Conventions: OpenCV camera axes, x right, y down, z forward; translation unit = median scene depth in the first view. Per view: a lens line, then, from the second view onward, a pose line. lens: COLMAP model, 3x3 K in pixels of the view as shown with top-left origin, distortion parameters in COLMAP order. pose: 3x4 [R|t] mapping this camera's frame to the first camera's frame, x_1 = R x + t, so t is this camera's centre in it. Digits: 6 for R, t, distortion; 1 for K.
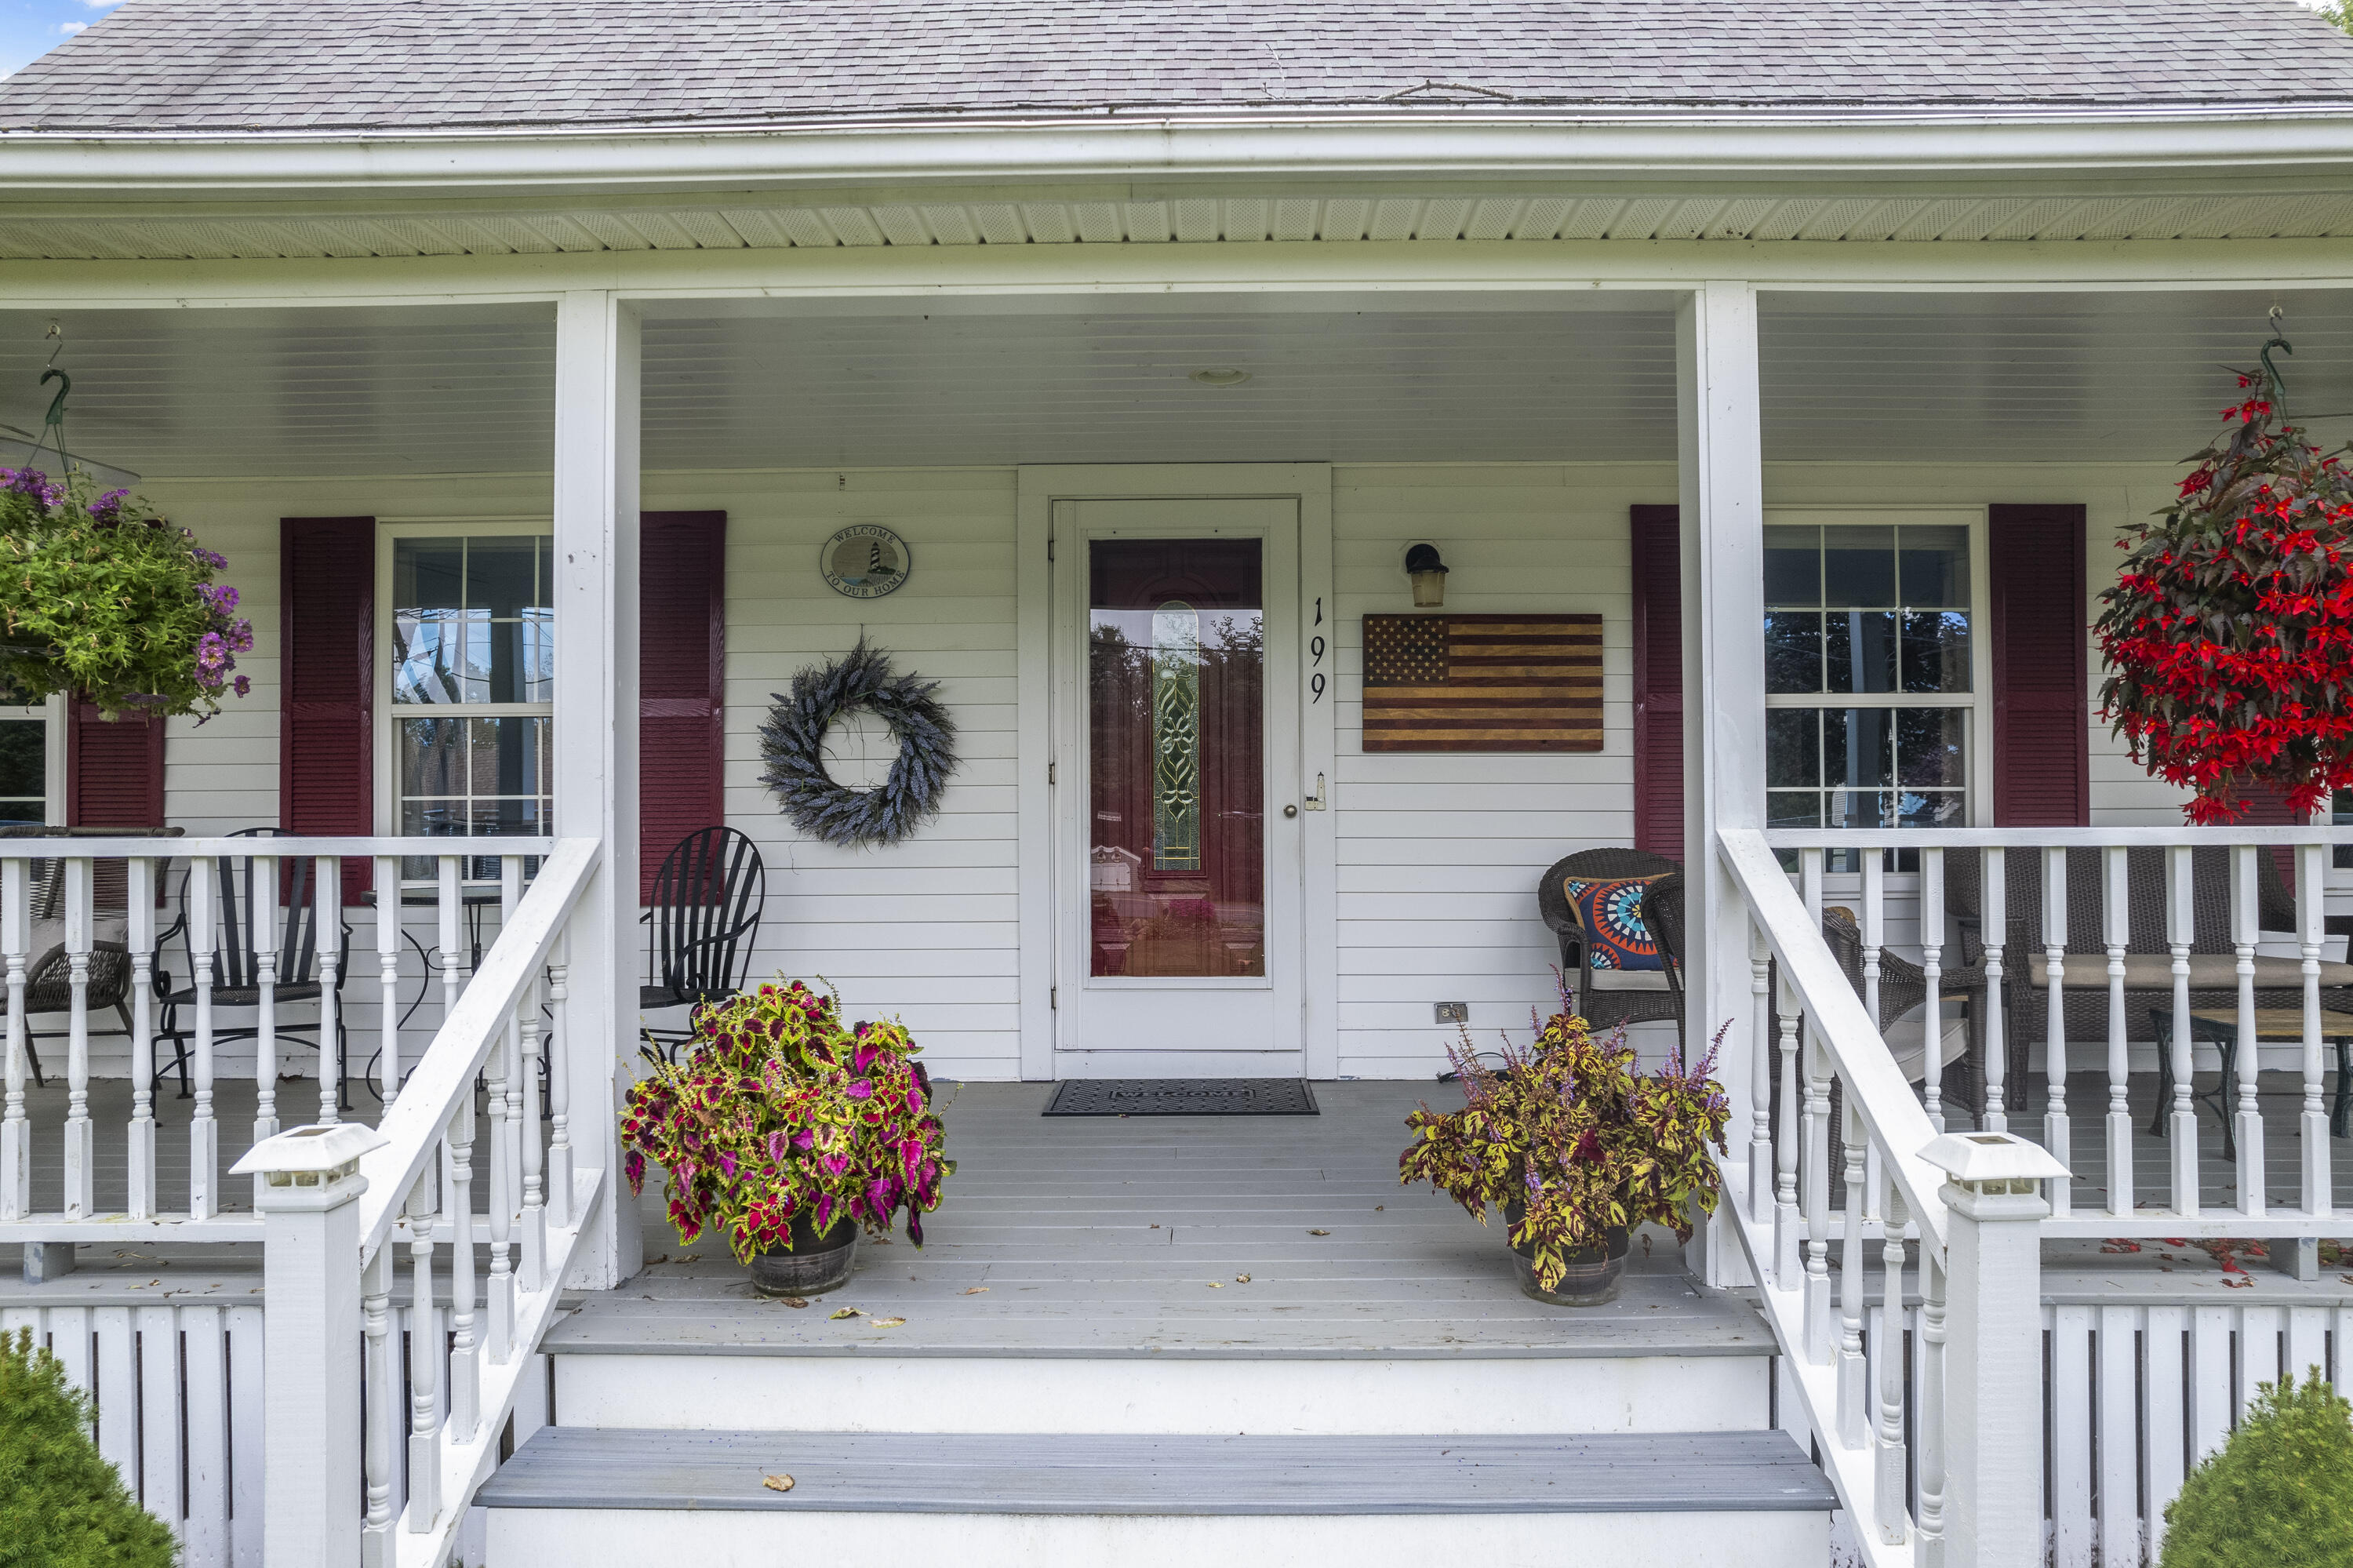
lens RADIAL K [[1492.2, 0, 1219.4], [0, 1492.2, 798.4], [0, 0, 1]] dist [-0.073703, 0.065332]
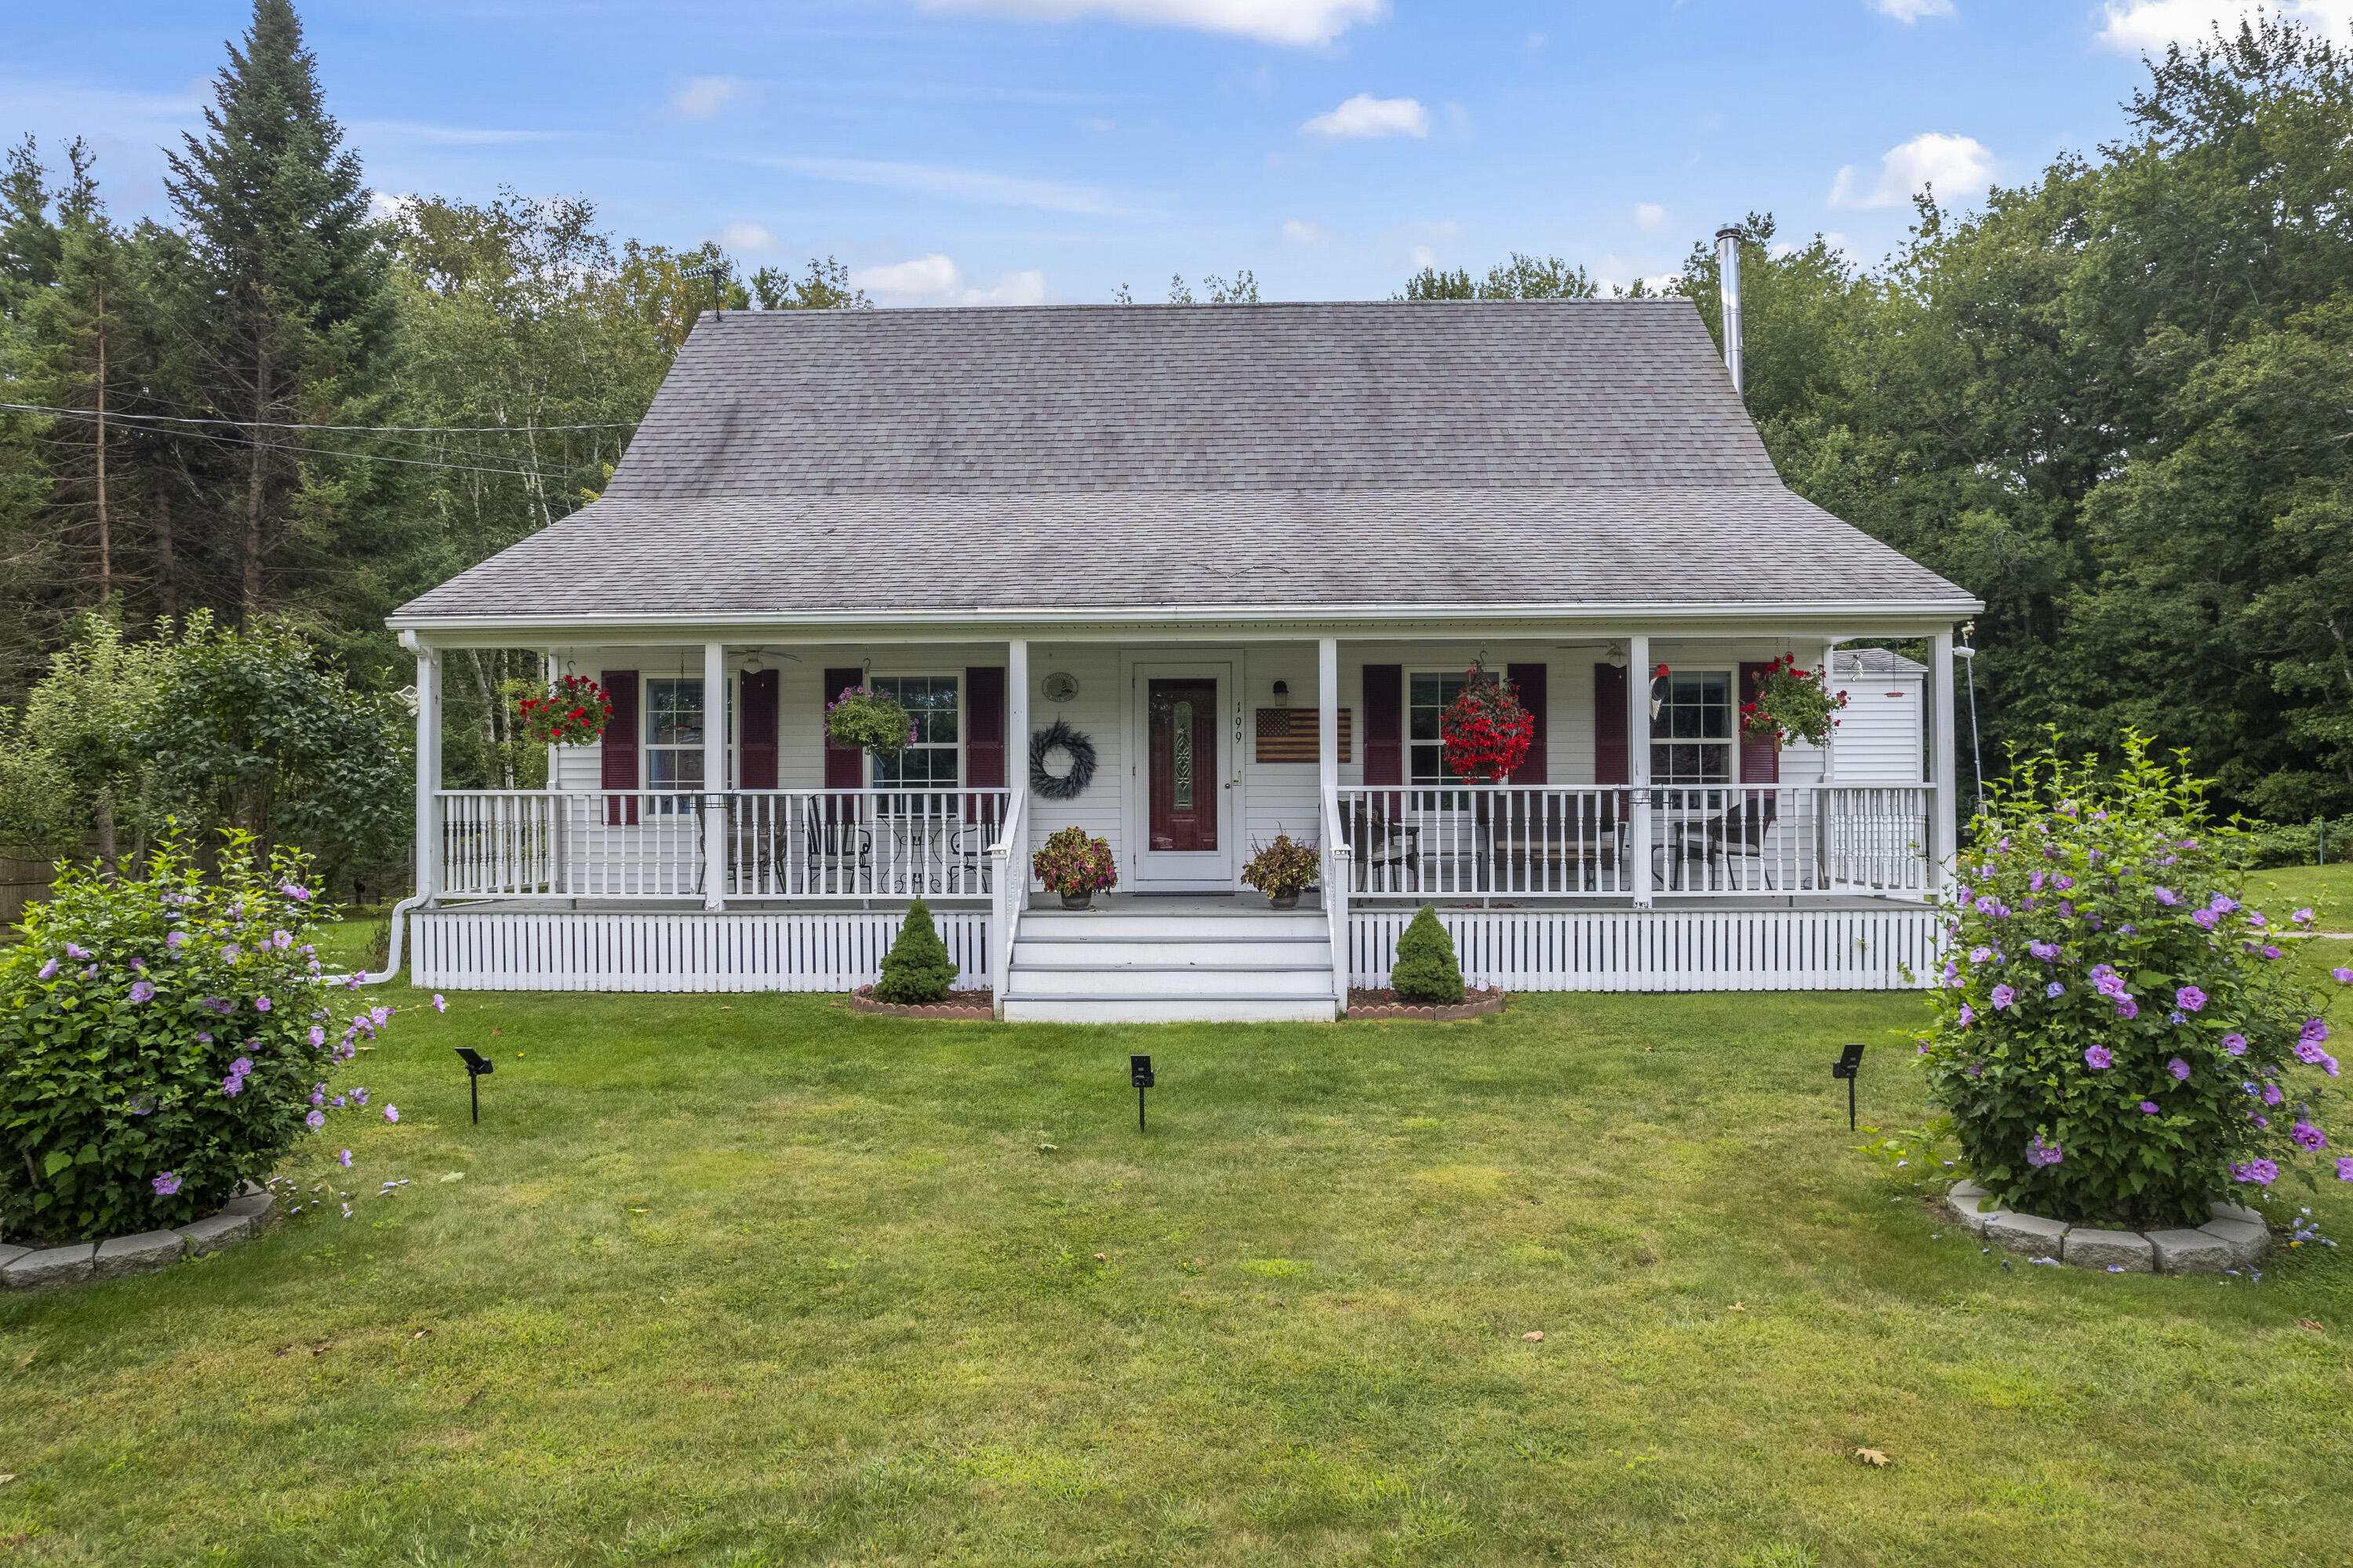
lens RADIAL K [[1492.2, 0, 1219.4], [0, 1492.2, 798.4], [0, 0, 1]] dist [-0.073703, 0.065332]
pose [[0.999814, 0.000366, -0.019269, 0.082274], [-0.000337, 0.999999, 0.001539, 0.025806], [0.019270, -0.001532, 0.999813, -1.549425]]
